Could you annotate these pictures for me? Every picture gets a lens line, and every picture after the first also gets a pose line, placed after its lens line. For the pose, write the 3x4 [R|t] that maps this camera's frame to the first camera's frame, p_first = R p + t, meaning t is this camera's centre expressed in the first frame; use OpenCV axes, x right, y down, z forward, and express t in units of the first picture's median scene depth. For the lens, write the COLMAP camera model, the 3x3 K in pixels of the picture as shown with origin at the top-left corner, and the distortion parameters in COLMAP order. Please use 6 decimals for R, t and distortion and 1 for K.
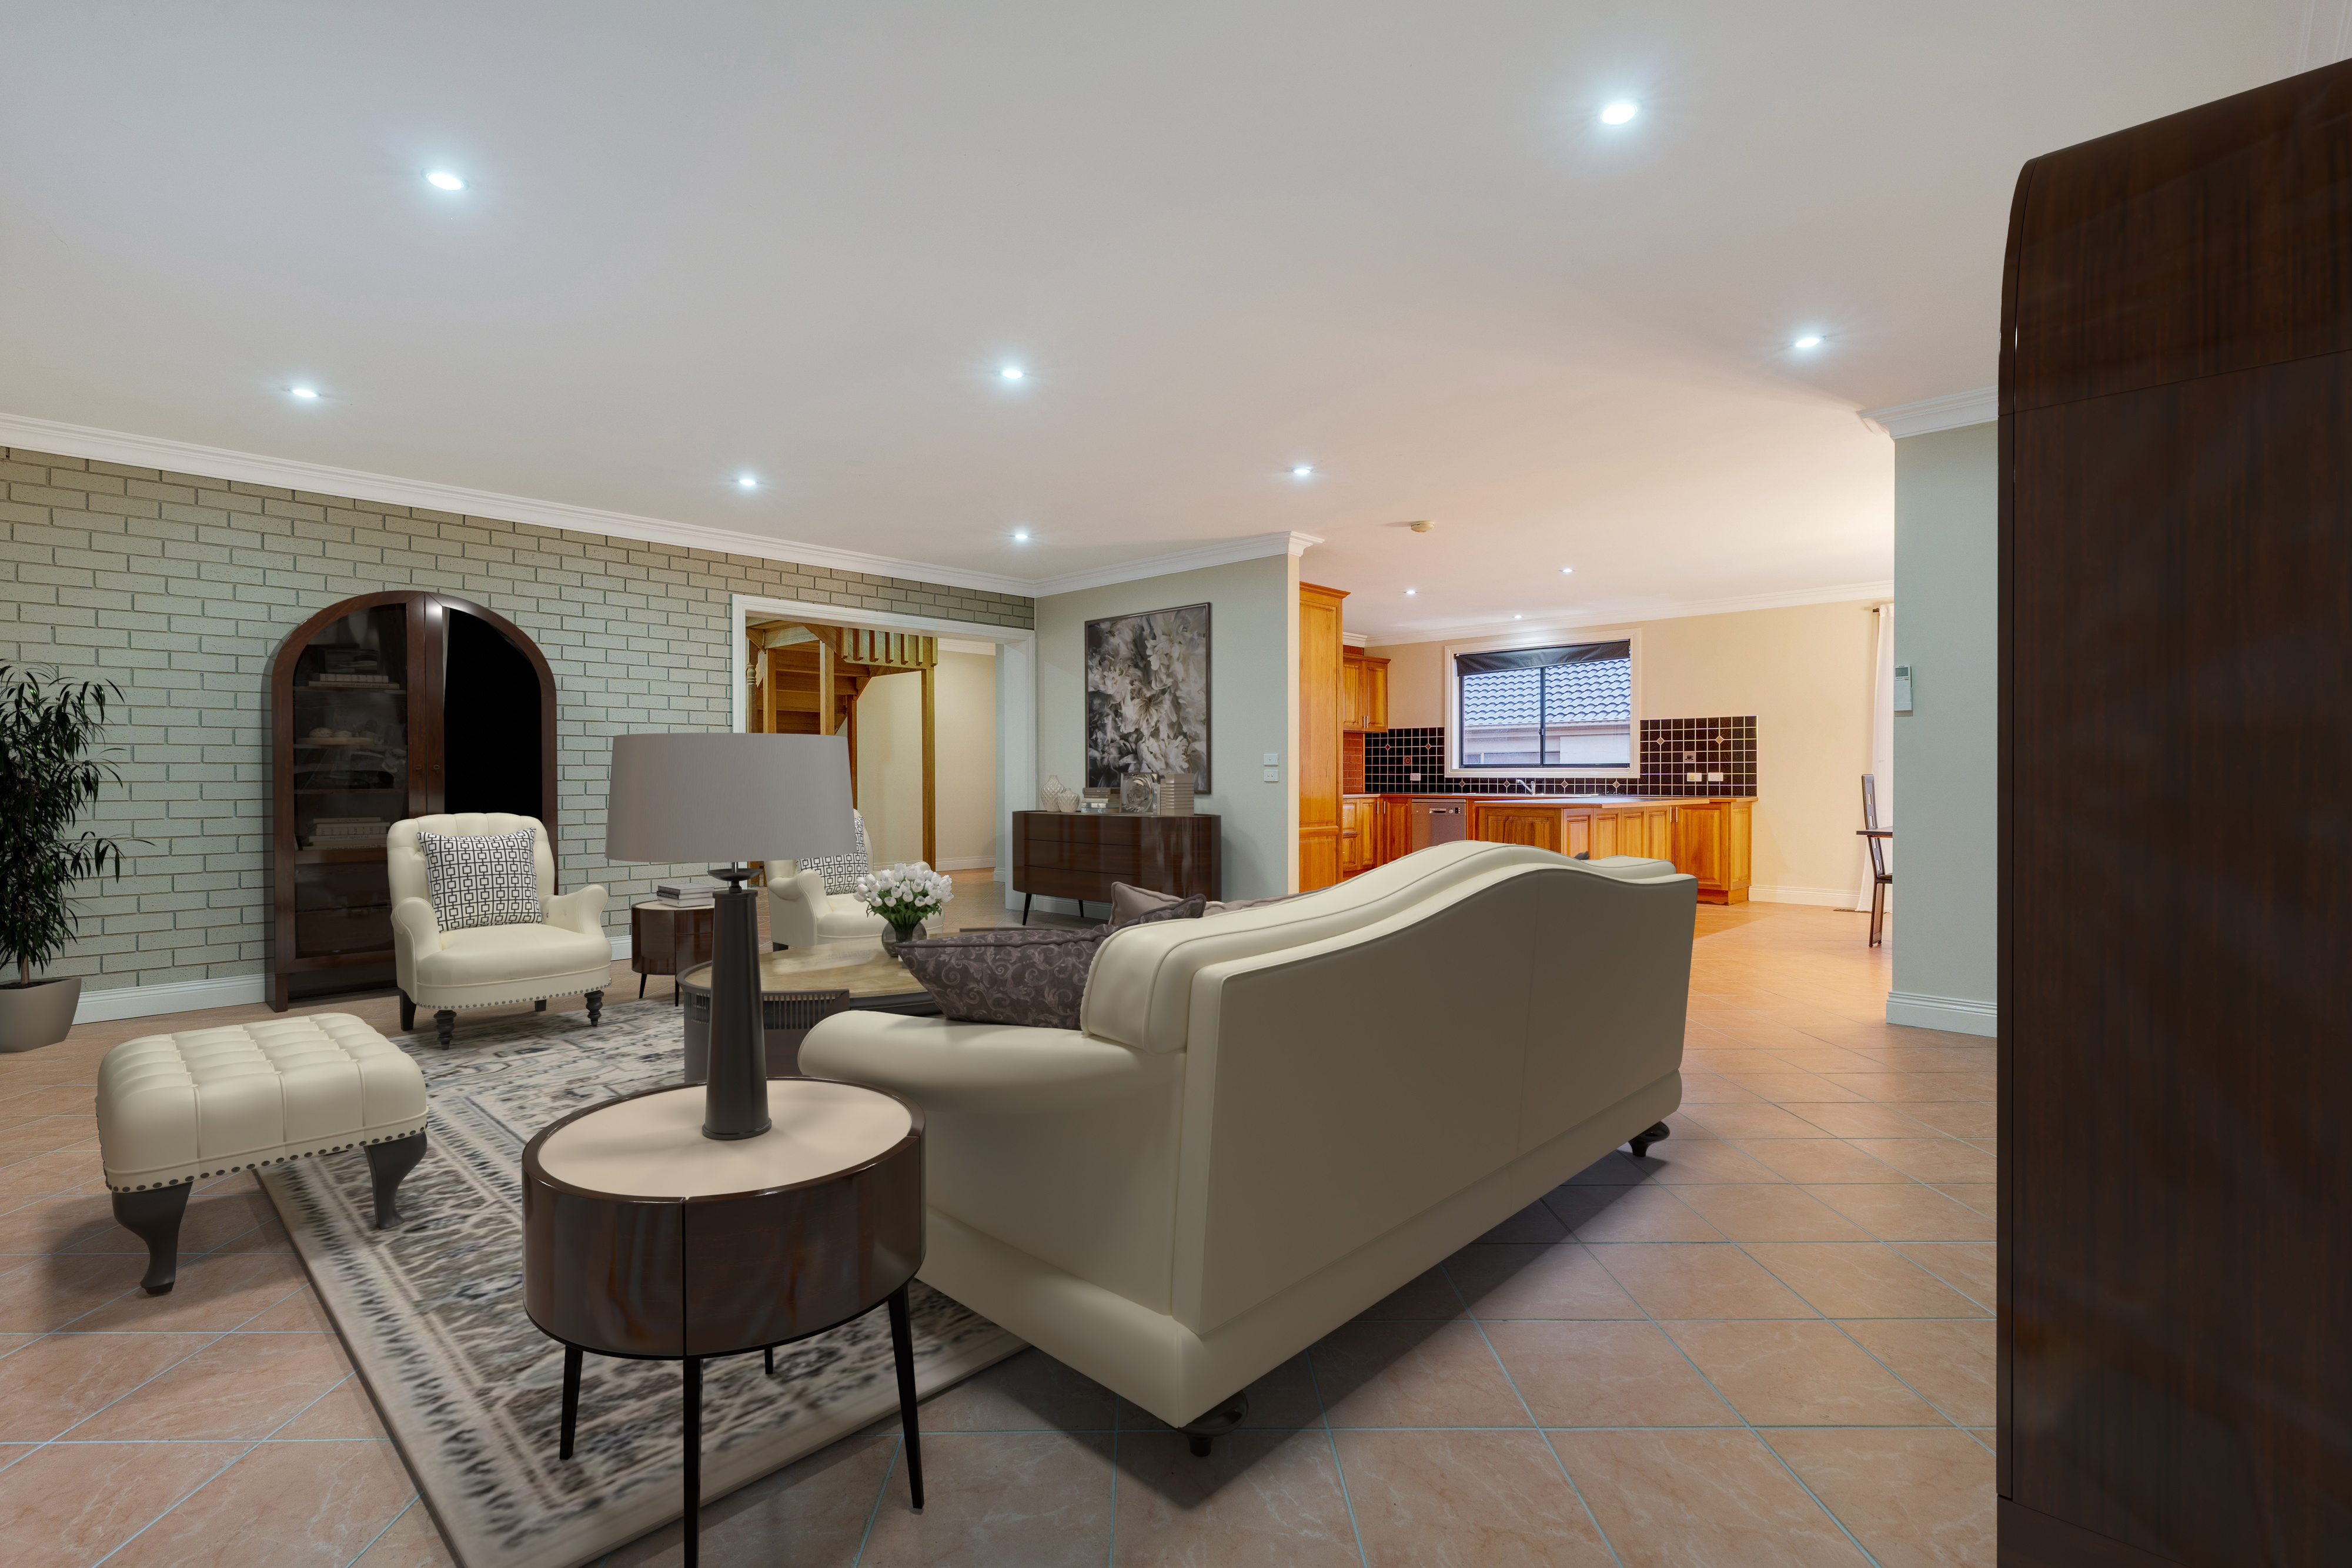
lens RADIAL K [[1060.4, 0, 1154.2], [0, 1060.4, 785.5], [0, 0, 1]] dist [-0.001826, -0.001771]
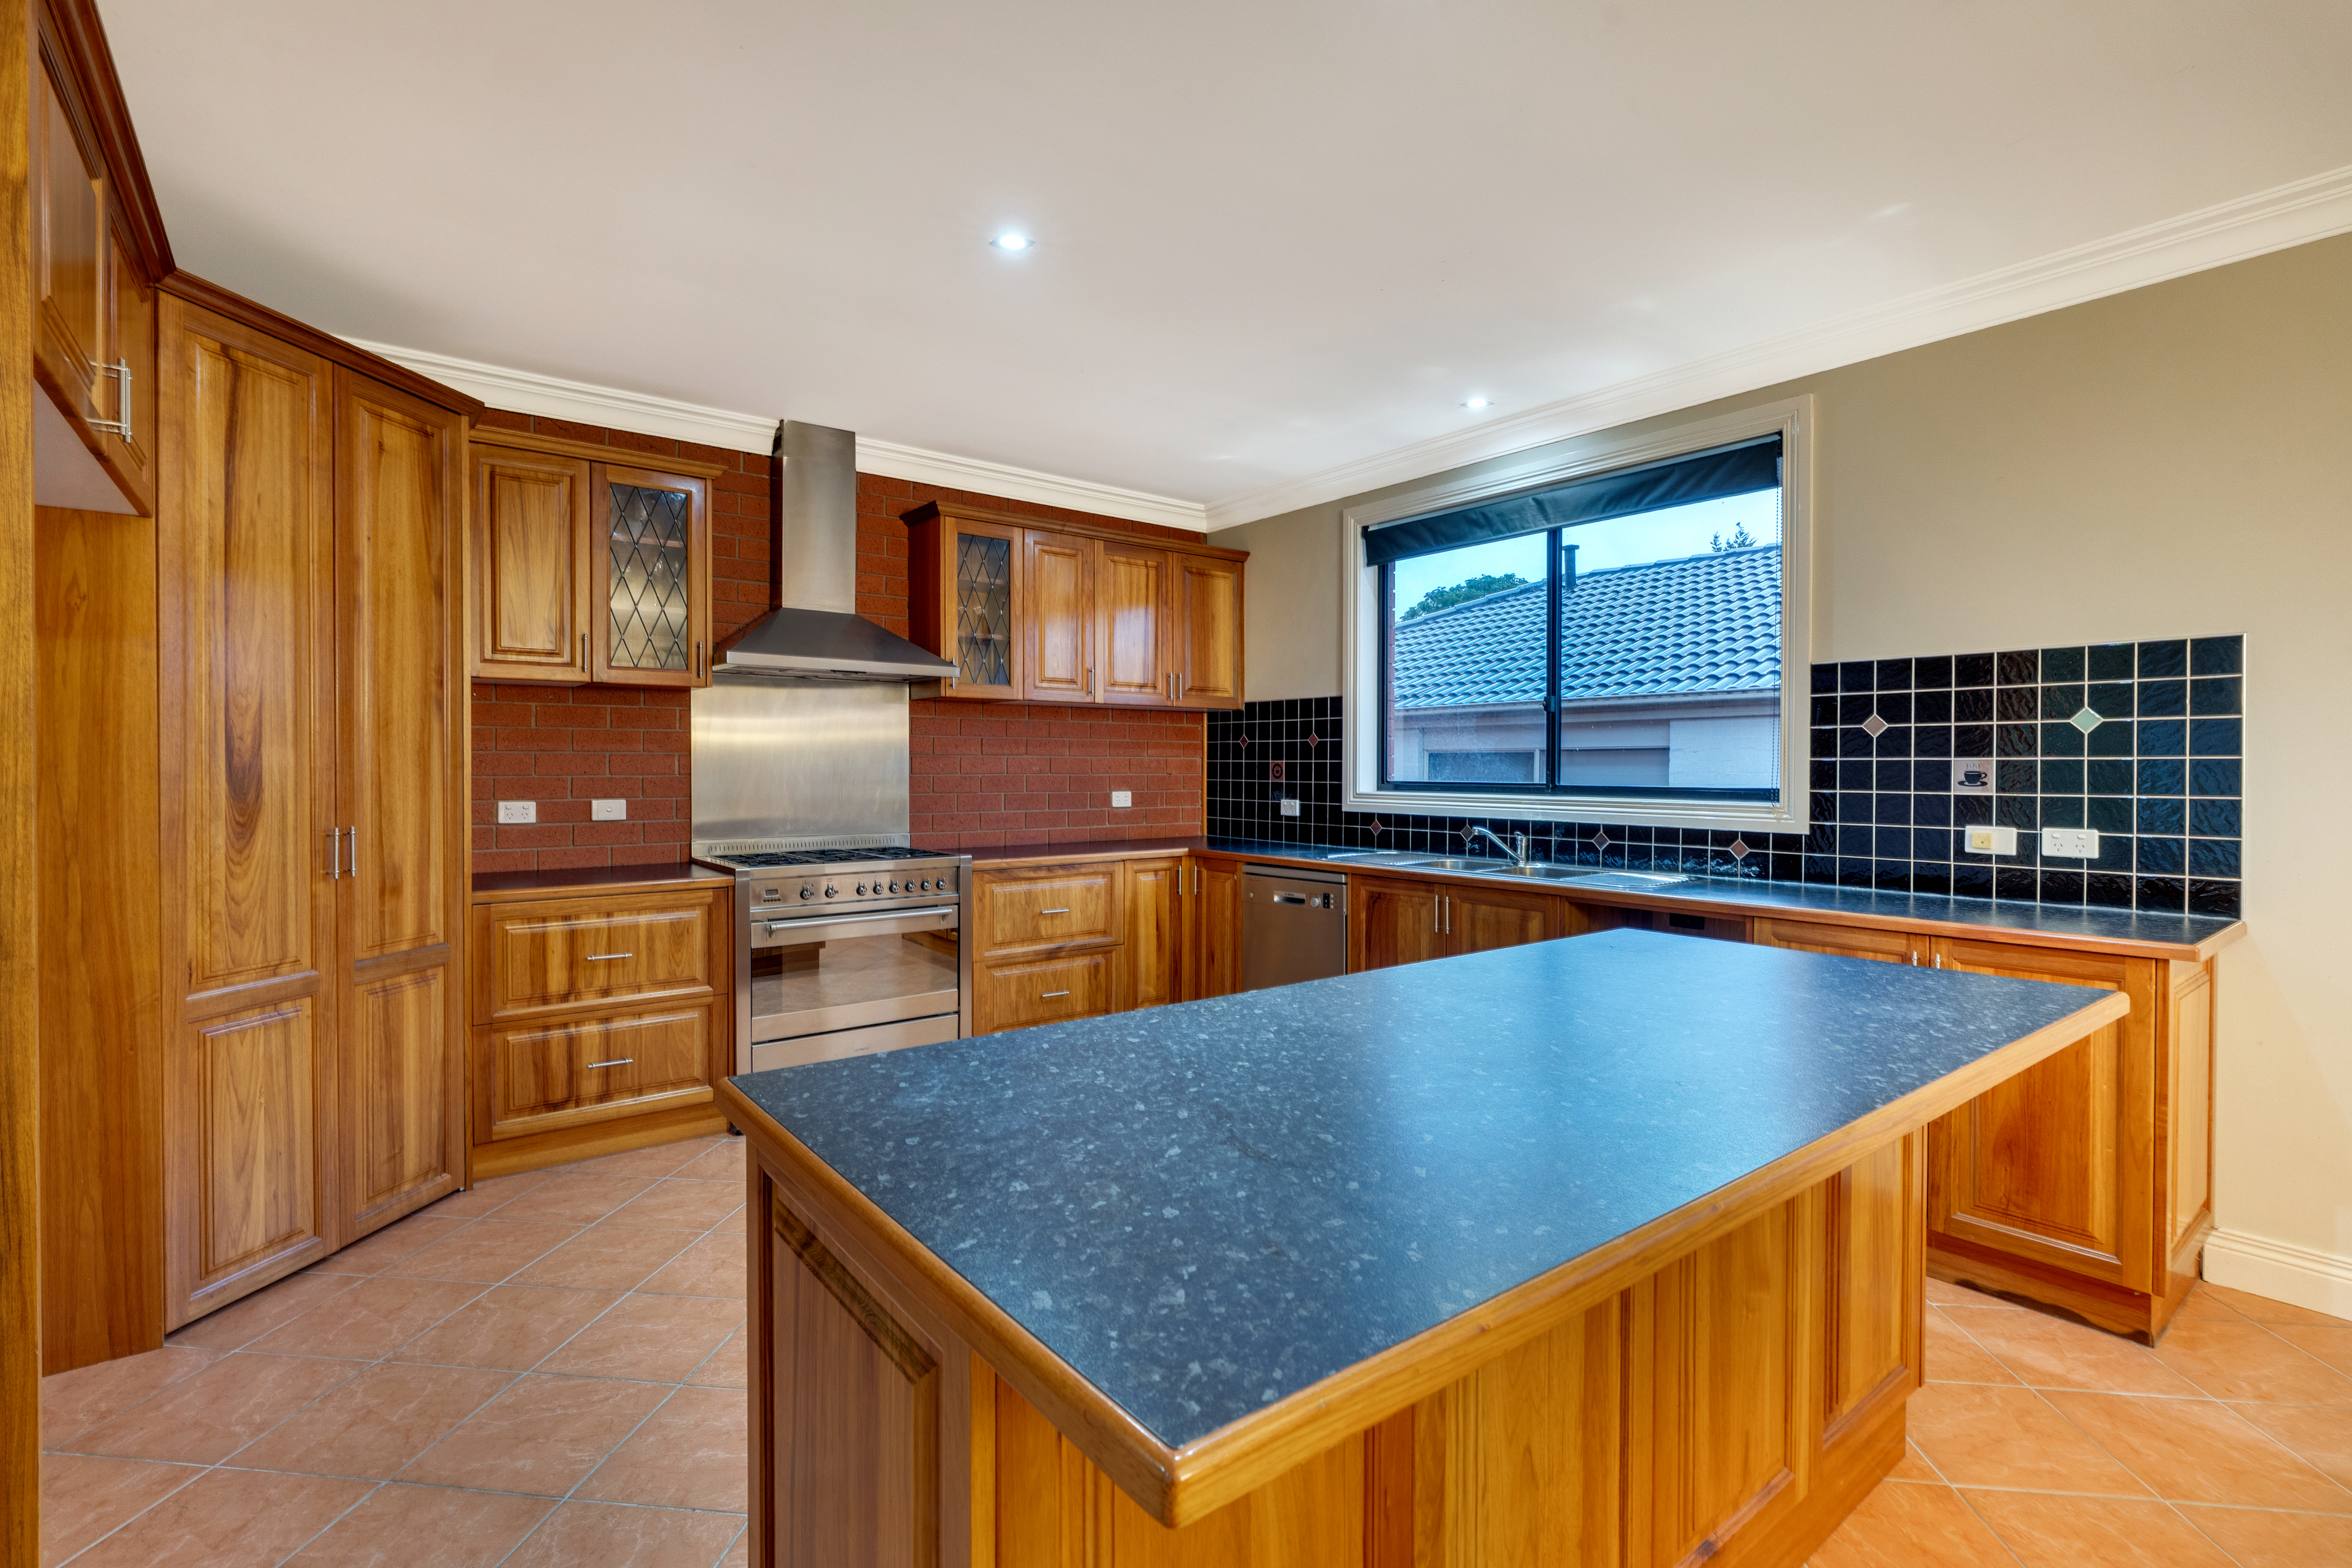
lens RADIAL K [[1060.4, 0, 1180.0], [0, 1060.4, 777.0], [0, 0, 1]] dist [-0.001826, -0.001771]
pose [[0.992022, 0.004498, -0.125984, 0.261031], [-0.004444, 0.999990, 0.000709, -0.021562], [0.125986, -0.000144, 0.992032, 0.552877]]
